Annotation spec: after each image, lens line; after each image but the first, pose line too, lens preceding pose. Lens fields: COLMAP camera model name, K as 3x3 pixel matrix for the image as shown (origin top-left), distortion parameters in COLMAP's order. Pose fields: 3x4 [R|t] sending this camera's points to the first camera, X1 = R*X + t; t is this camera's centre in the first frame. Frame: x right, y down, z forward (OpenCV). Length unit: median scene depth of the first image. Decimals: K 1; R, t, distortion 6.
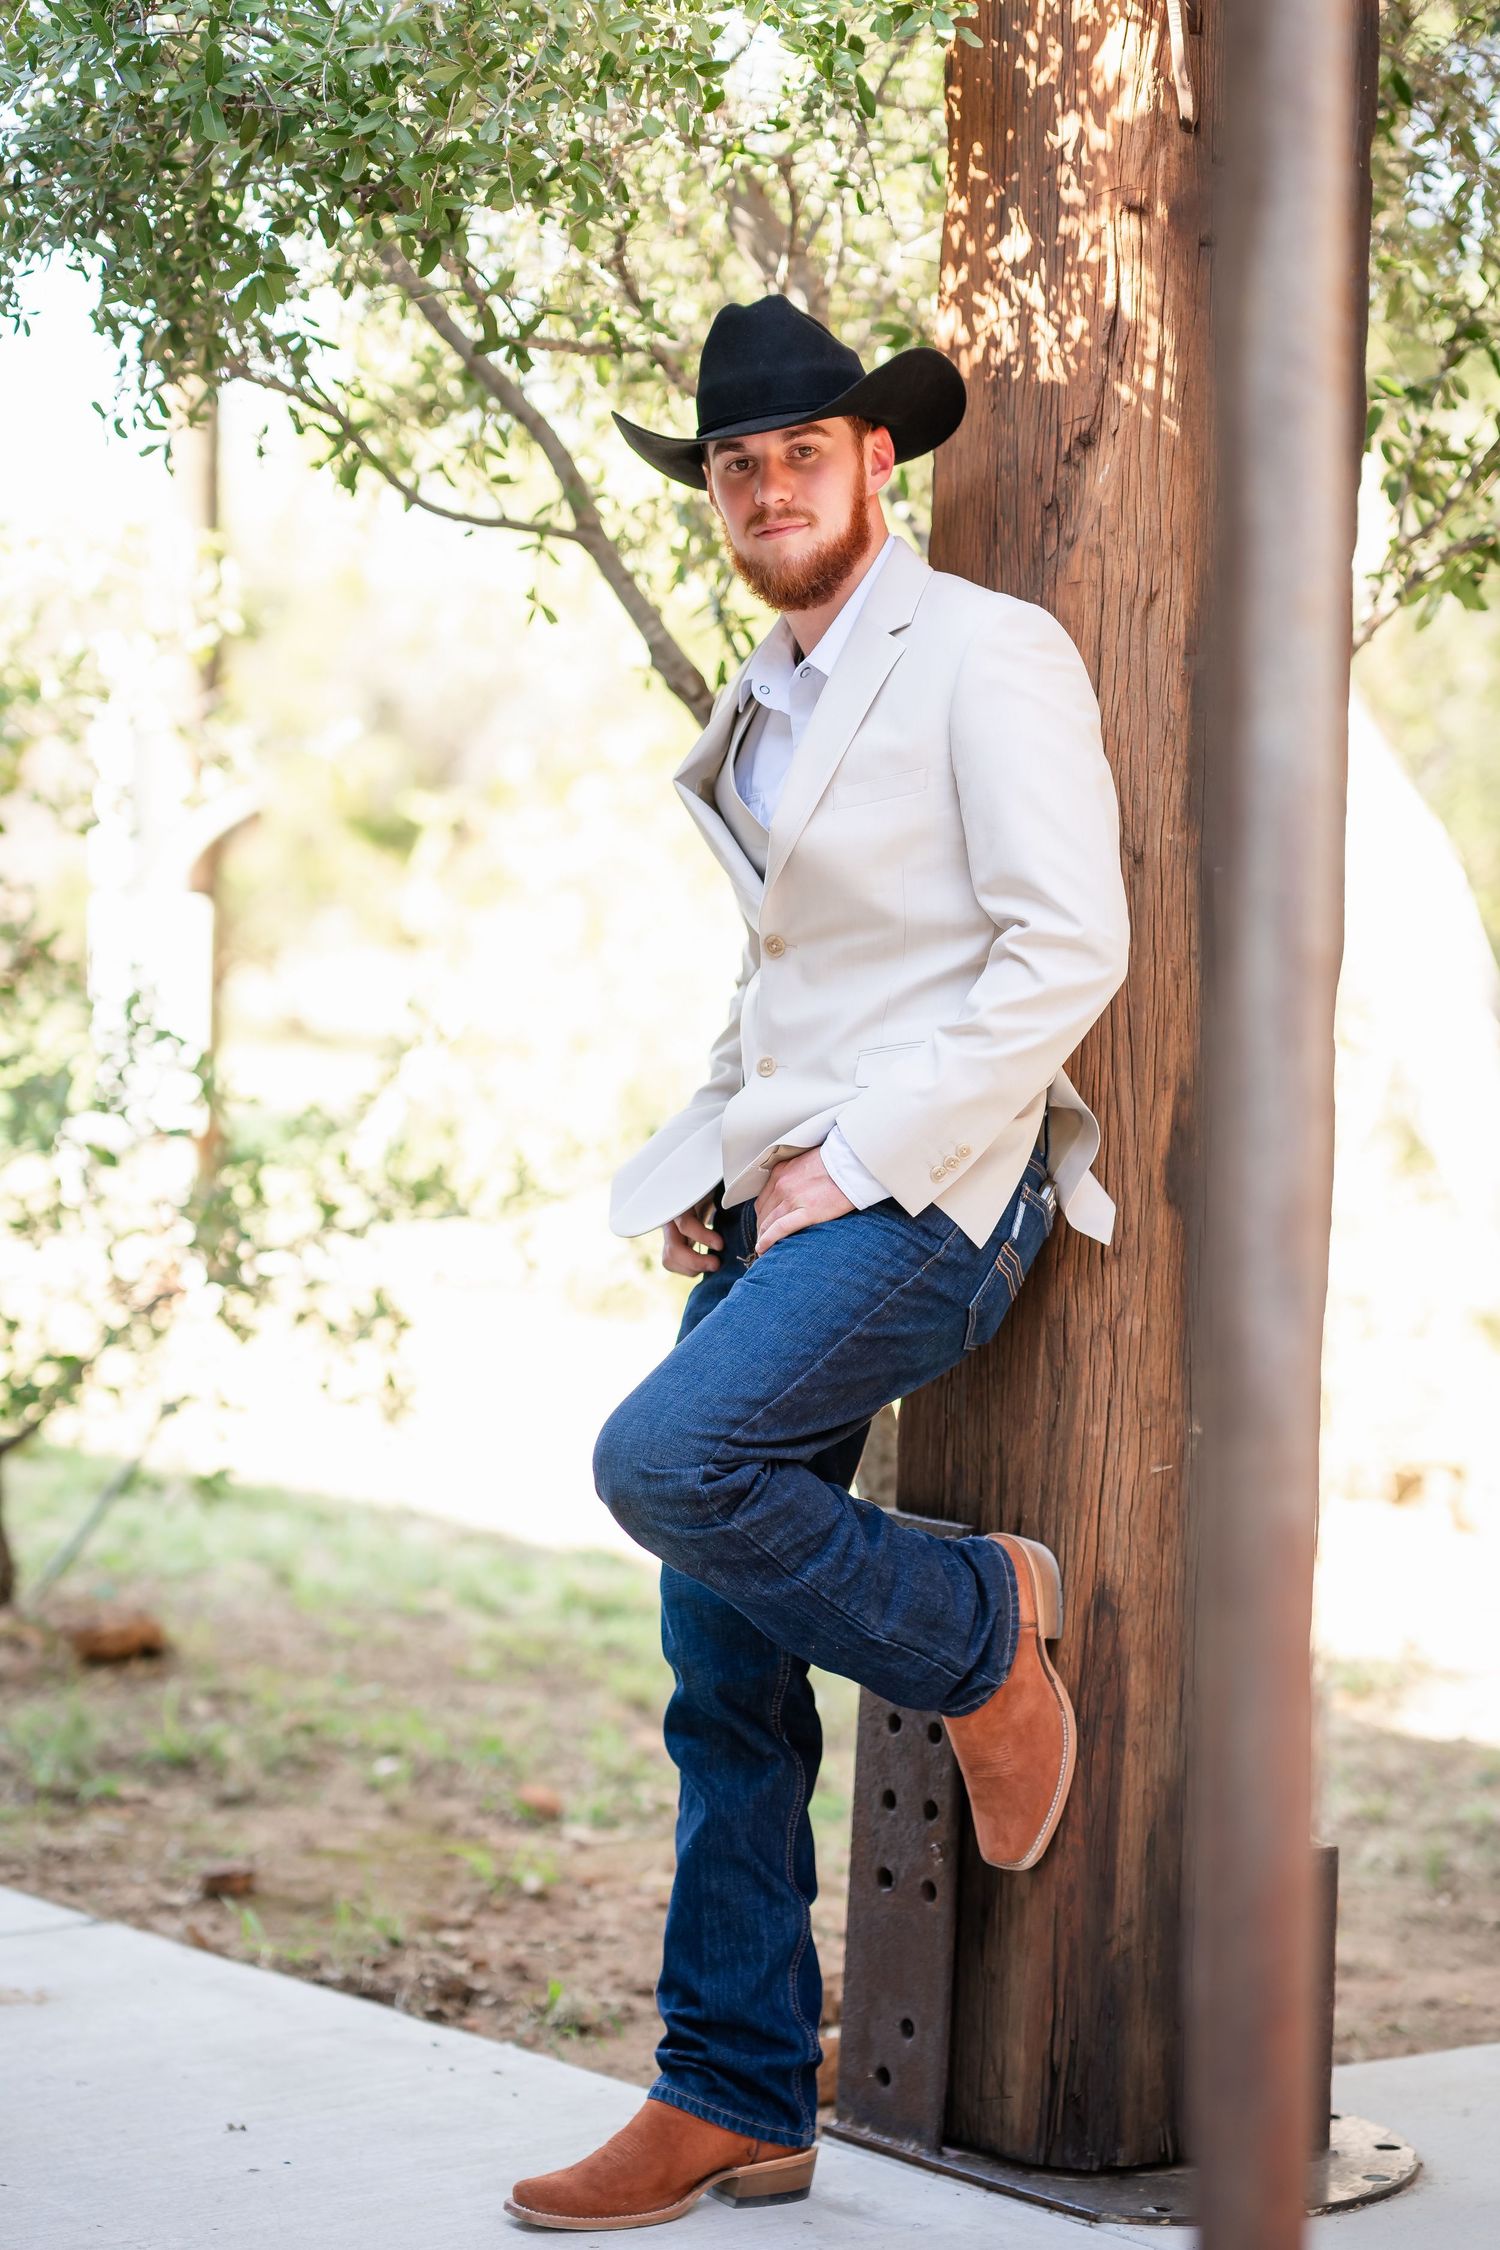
lens RADIAL K [[6017.5, 0, 751.1], [0, 6017.5, 1034.9], [0, 0, 1]] dist [0.168495, 0.281978]
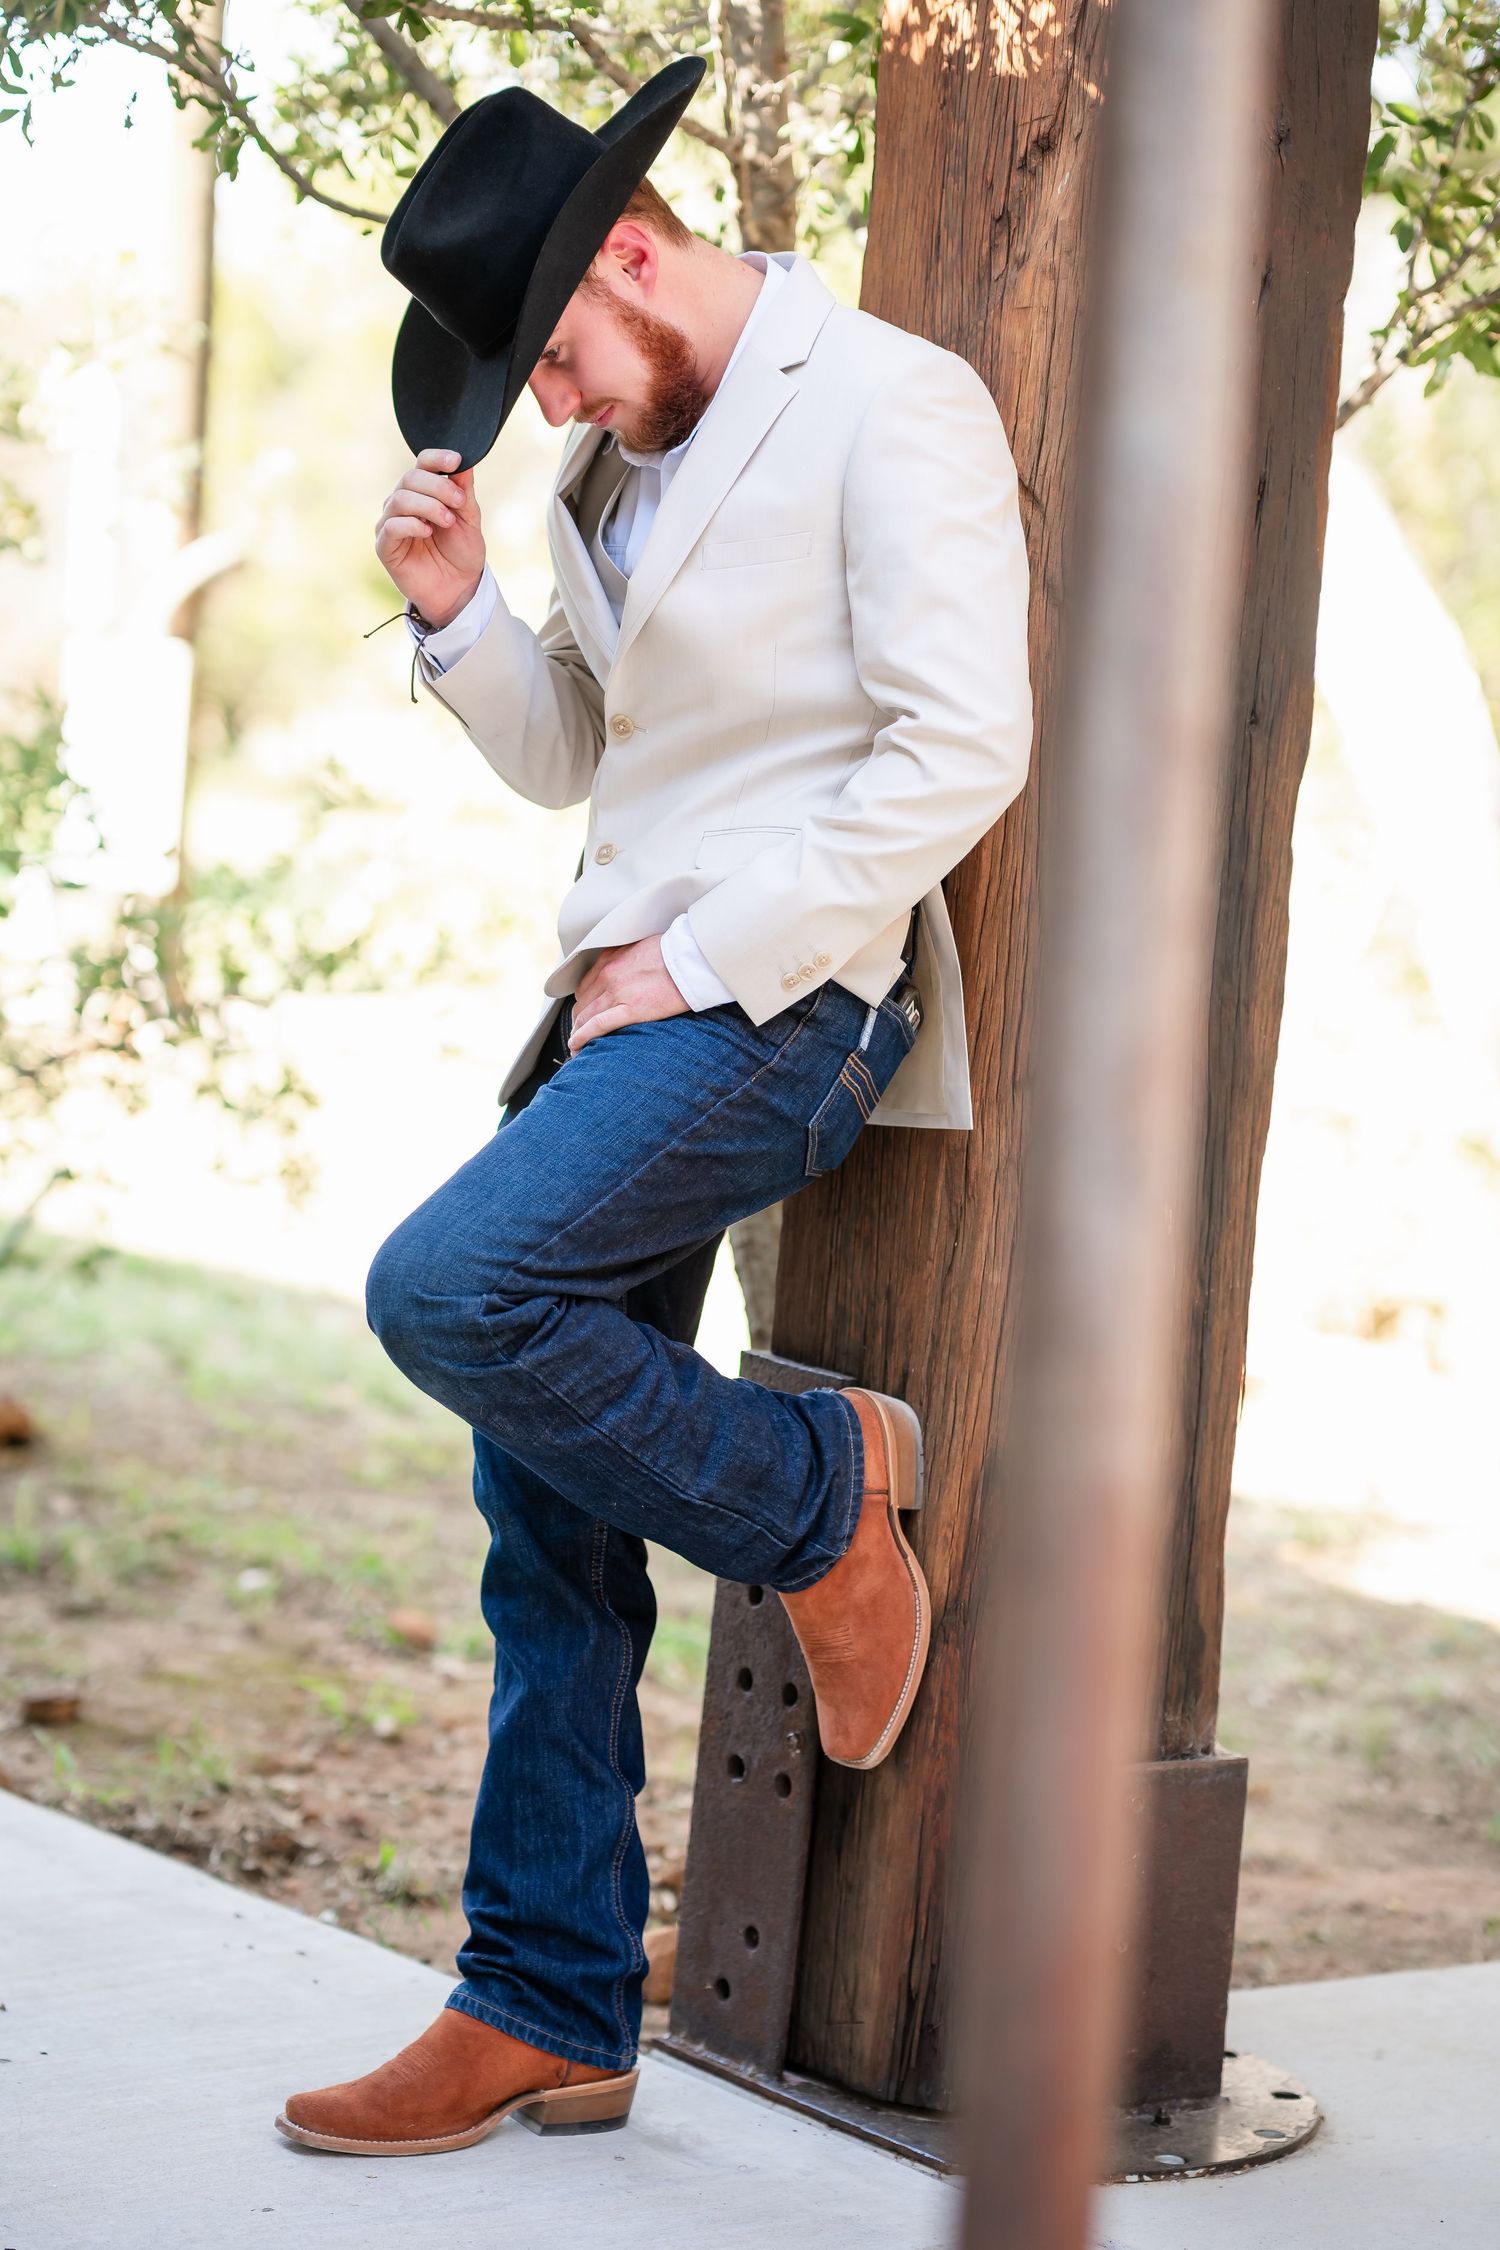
lens RADIAL K [[6017.5, 0, 751.1], [0, 6017.5, 1034.9], [0, 0, 1]] dist [0.168495, 0.281978]
pose [[0.998725, 0.050434, -0.002184, 0.020921], [-0.050321, 0.998067, 0.036463, 0.000074], [0.004018, -0.036307, 0.999333, 0.119589]]
